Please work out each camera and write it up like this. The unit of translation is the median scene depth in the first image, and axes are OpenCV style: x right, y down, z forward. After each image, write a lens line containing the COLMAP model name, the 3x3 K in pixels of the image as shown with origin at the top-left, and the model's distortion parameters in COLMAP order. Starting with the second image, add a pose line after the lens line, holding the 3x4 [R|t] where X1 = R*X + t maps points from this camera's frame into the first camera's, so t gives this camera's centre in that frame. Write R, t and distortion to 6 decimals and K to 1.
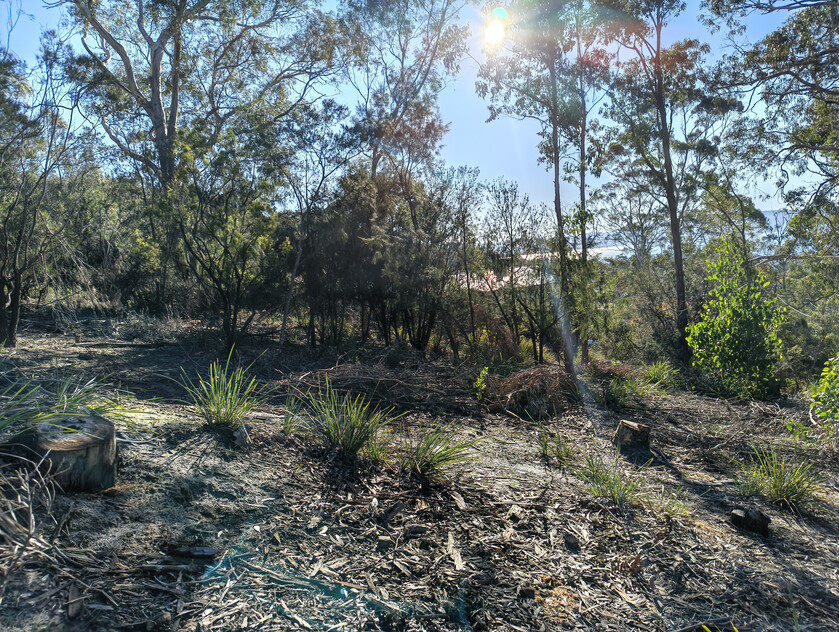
lens RADIAL K [[560.2, 0, 423.3], [0, 560.2, 319.9], [0, 0, 1]] dist [0.035531, -0.035531]
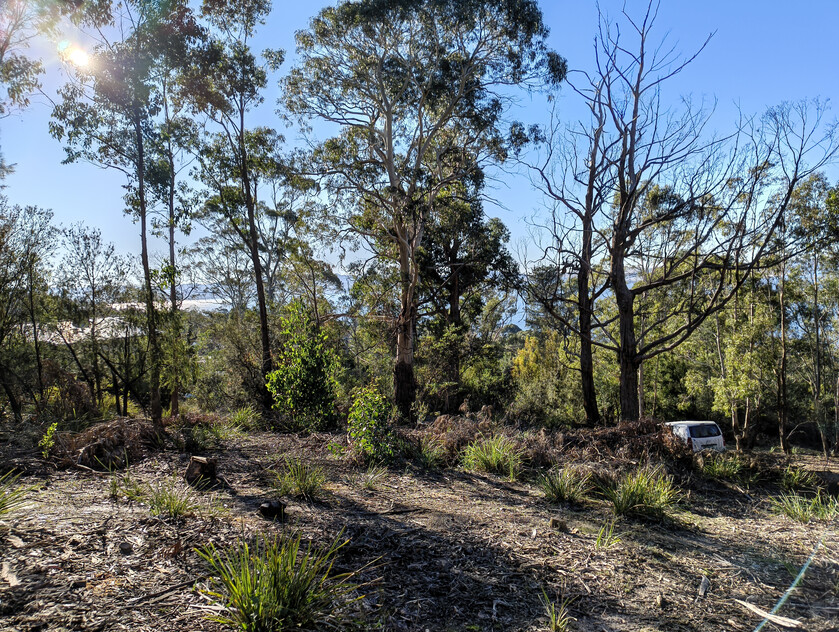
lens RADIAL K [[560.2, 0, 414.4], [0, 560.2, 321.0], [0, 0, 1]] dist [0.035531, -0.035531]
pose [[0.785989, 0.020541, 0.617899, -0.002960], [0.035464, 0.996304, -0.078232, 0.003307], [-0.617223, 0.083403, 0.782356, -0.076184]]
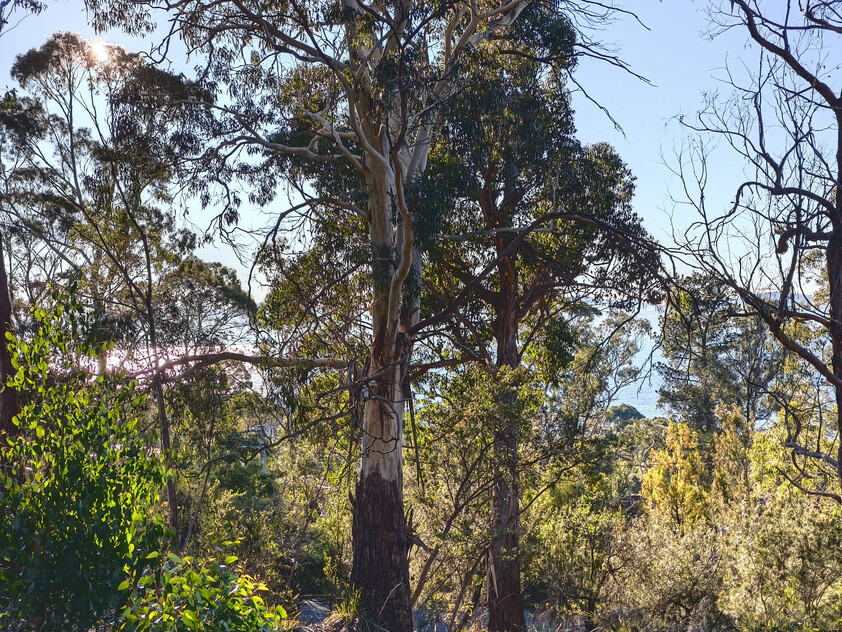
lens RADIAL K [[1148.7, 0, 437.7], [0, 1148.7, 318.4], [0, 0, 1]] dist [0.079491, 0.000000]
pose [[0.777677, 0.064012, 0.625396, 0.200809], [0.037764, 0.988249, -0.148111, 0.012489], [-0.627528, 0.138800, 0.766122, 0.156205]]
